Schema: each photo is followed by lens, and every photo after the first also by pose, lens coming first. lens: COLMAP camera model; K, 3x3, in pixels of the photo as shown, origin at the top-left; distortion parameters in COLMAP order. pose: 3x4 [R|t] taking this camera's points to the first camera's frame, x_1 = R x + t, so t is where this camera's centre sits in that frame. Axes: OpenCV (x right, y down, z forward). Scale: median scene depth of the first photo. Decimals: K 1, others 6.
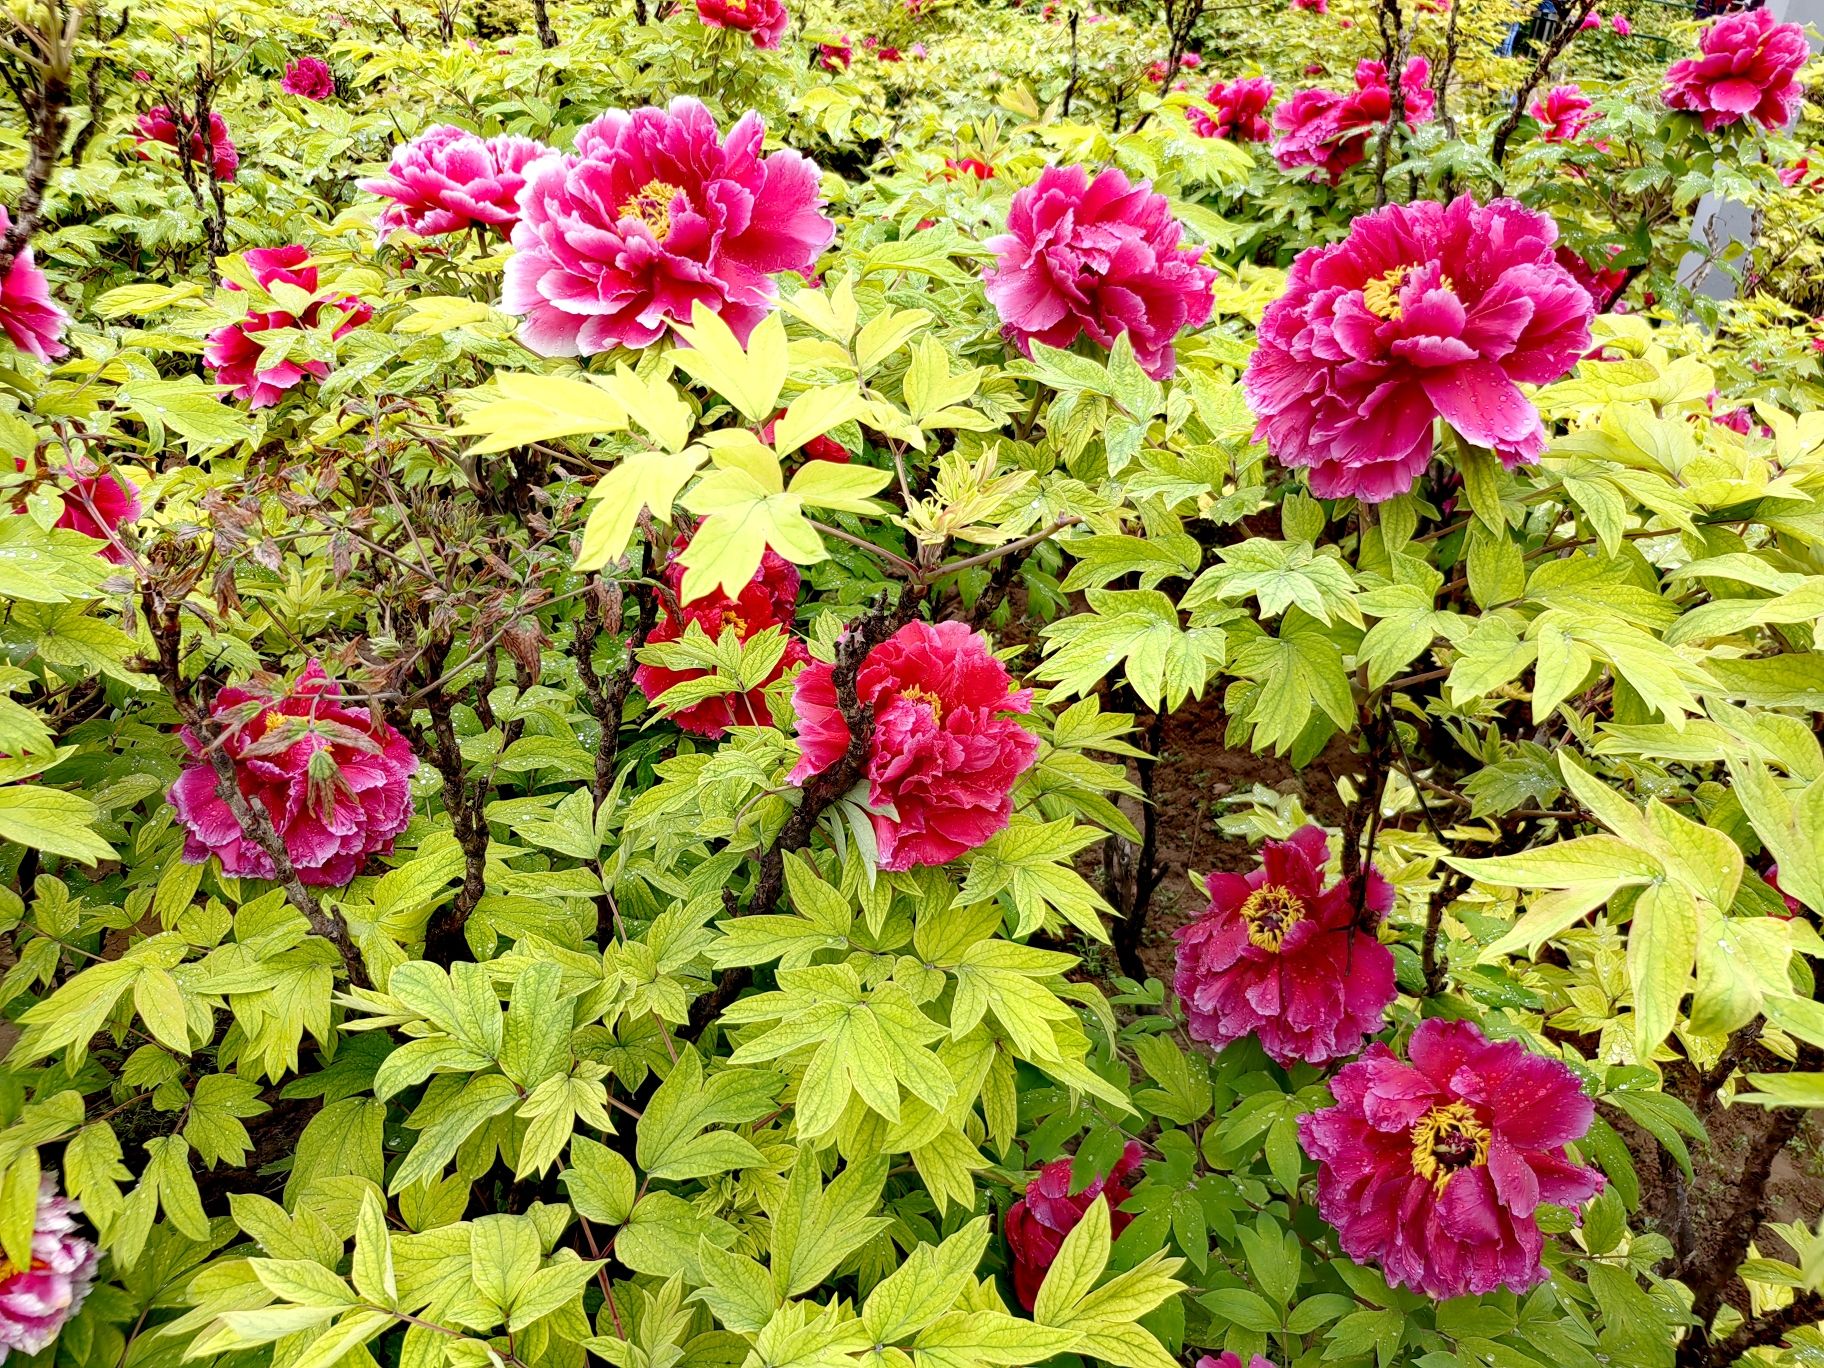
lens RADIAL K [[1440.2, 0, 914.0], [0, 1440.2, 680.5], [0, 0, 1]] dist [0.010430, -0.009821]
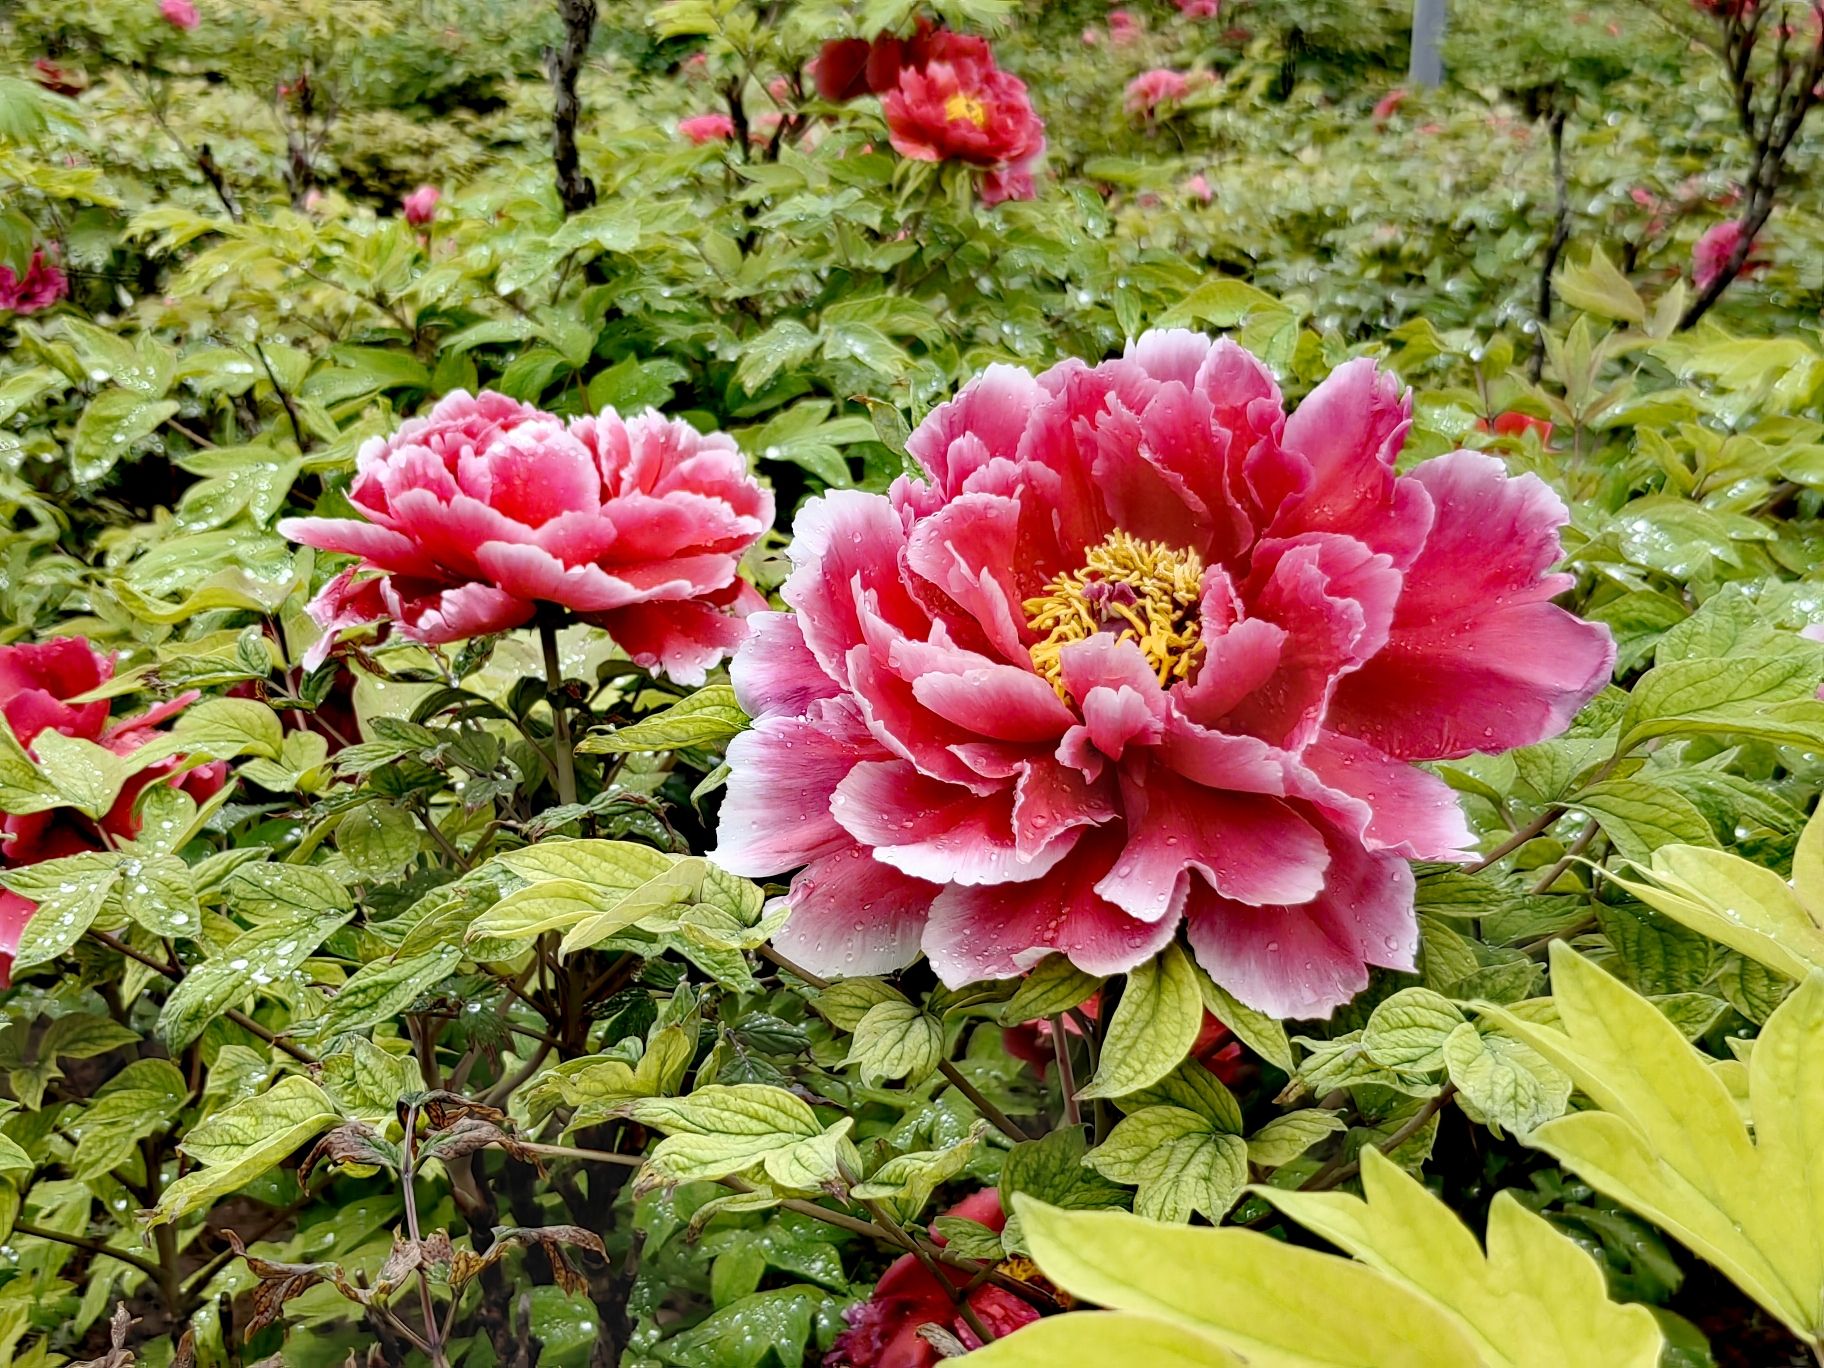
lens RADIAL K [[2882.6, 0, 910.4], [0, 2882.6, 686.5], [0, 0, 1]] dist [0.053410, 0.000000]
pose [[0.998009, -0.018706, -0.060238, -0.151388], [0.003816, 0.971170, -0.238356, -0.095218], [0.062961, 0.237652, 0.969308, 0.194512]]
